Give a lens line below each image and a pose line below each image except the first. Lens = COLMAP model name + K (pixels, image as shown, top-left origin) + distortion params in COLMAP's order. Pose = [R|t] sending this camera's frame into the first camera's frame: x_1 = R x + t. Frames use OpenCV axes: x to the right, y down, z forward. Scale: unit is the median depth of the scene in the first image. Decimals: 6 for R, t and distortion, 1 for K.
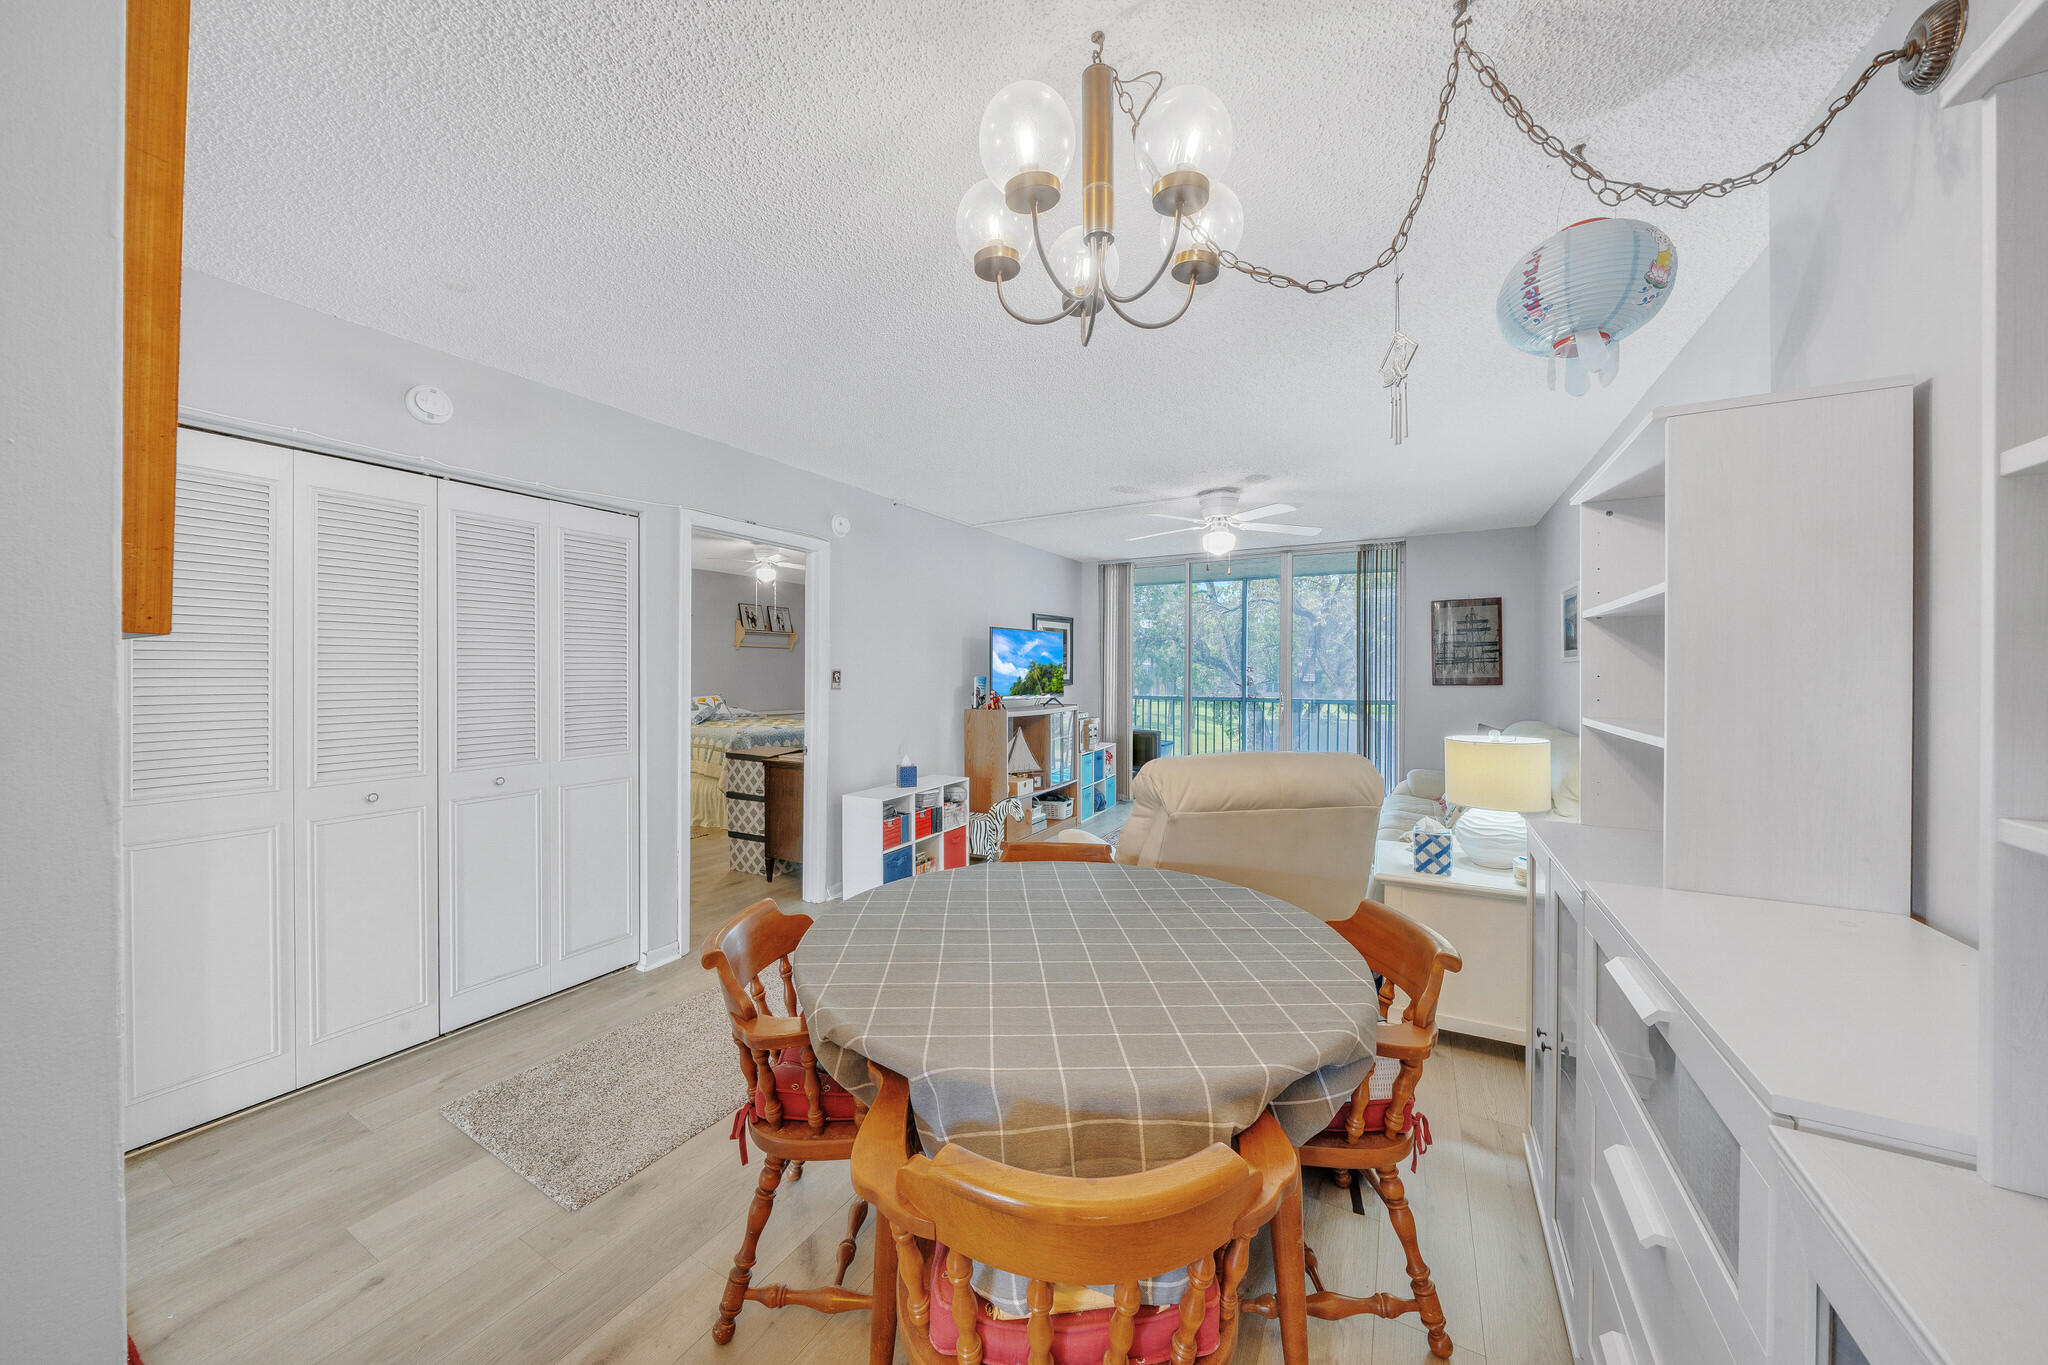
lens RADIAL K [[688.3, 0, 1027.0], [0, 688.3, 671.5], [0, 0, 1]] dist [-0.000005, -0.000037]
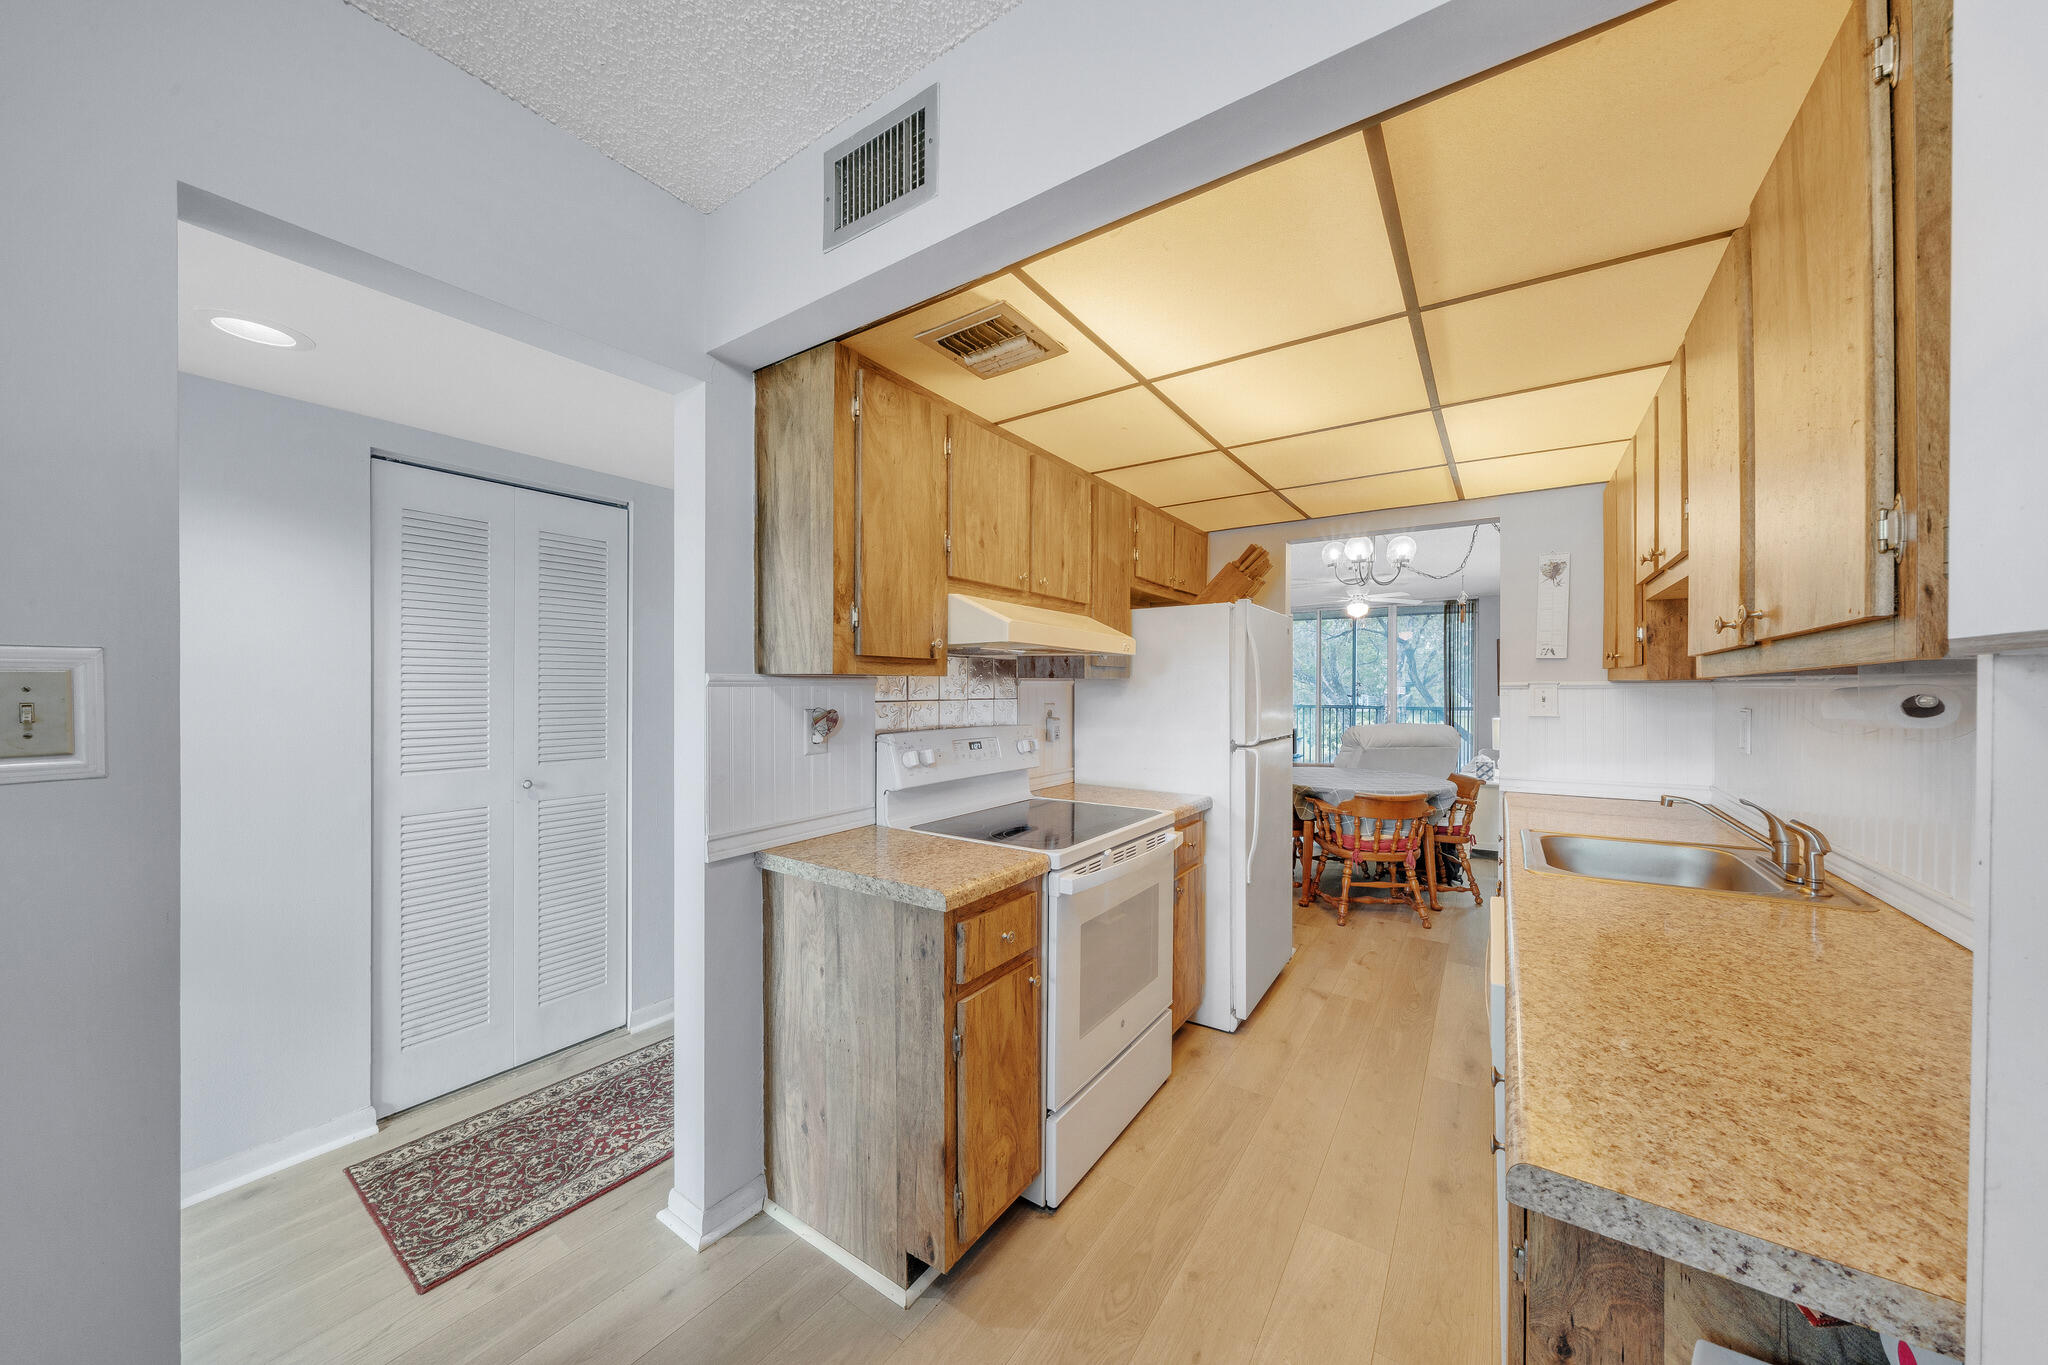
lens RADIAL K [[688.3, 0, 1030.5], [0, 688.3, 677.5], [0, 0, 1]] dist [-0.000005, -0.000037]
pose [[0.996042, -0.004440, -0.088775, -0.611898], [0.003584, 0.999946, -0.009801, -0.013106], [0.088813, 0.009444, 0.996004, -1.229419]]
